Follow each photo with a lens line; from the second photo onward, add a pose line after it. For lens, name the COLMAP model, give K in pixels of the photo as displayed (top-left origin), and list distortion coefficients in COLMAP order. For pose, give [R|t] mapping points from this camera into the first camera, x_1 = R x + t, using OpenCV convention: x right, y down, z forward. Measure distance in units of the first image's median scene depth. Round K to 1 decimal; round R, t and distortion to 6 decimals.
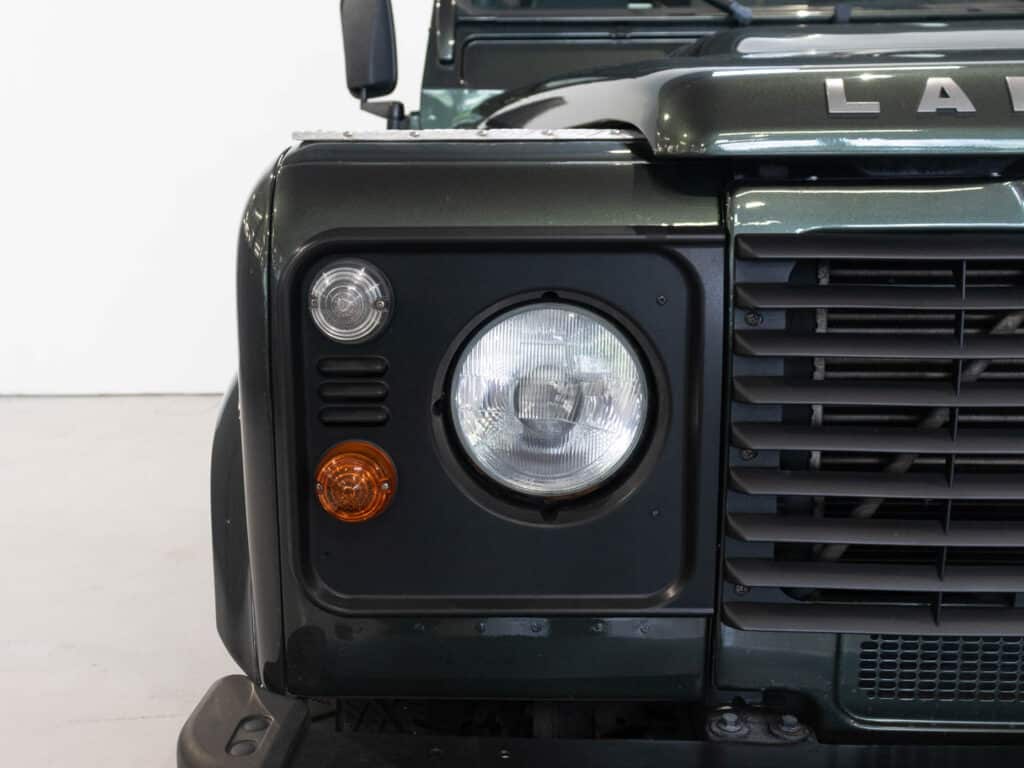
lens RADIAL K [[1137.9, 0, 514.3], [0, 1137.9, 378.1], [0, 0, 1]] dist [0.030028, 0.000000]
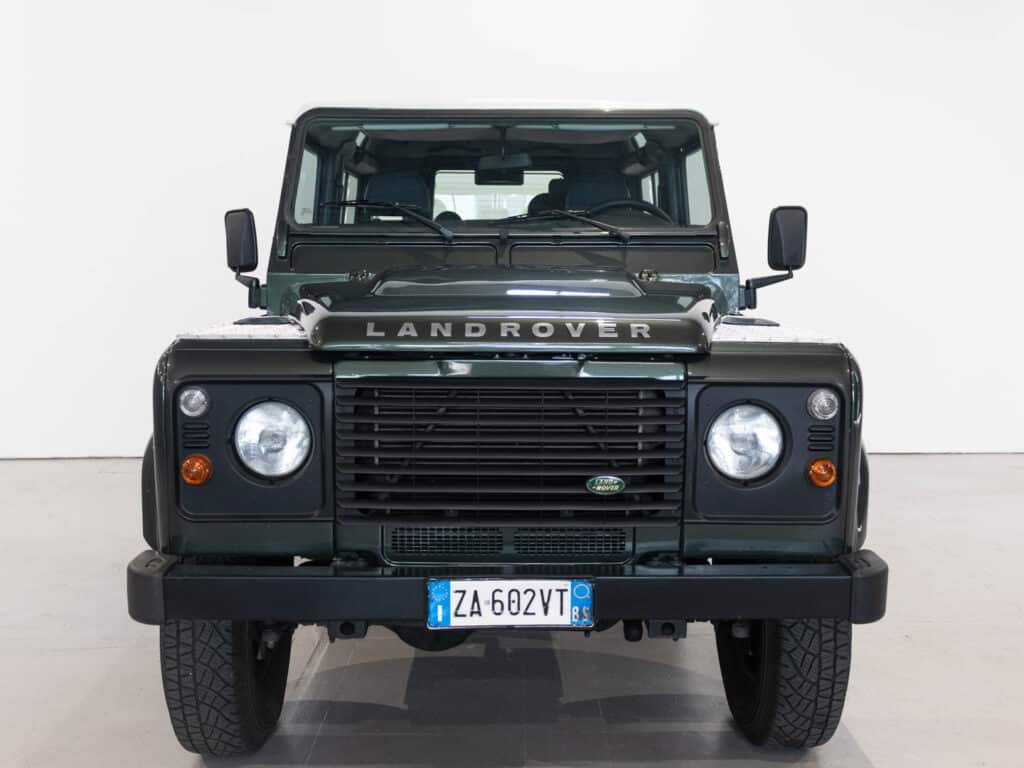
lens RADIAL K [[1137.9, 0, 508.3], [0, 1137.9, 392.5], [0, 0, 1]] dist [0.030028, 0.000000]
pose [[0.998831, 0.002904, 0.048245, 0.453411], [-0.000366, 0.998619, -0.052530, 0.050730], [-0.048331, 0.052451, 0.997453, -1.679858]]
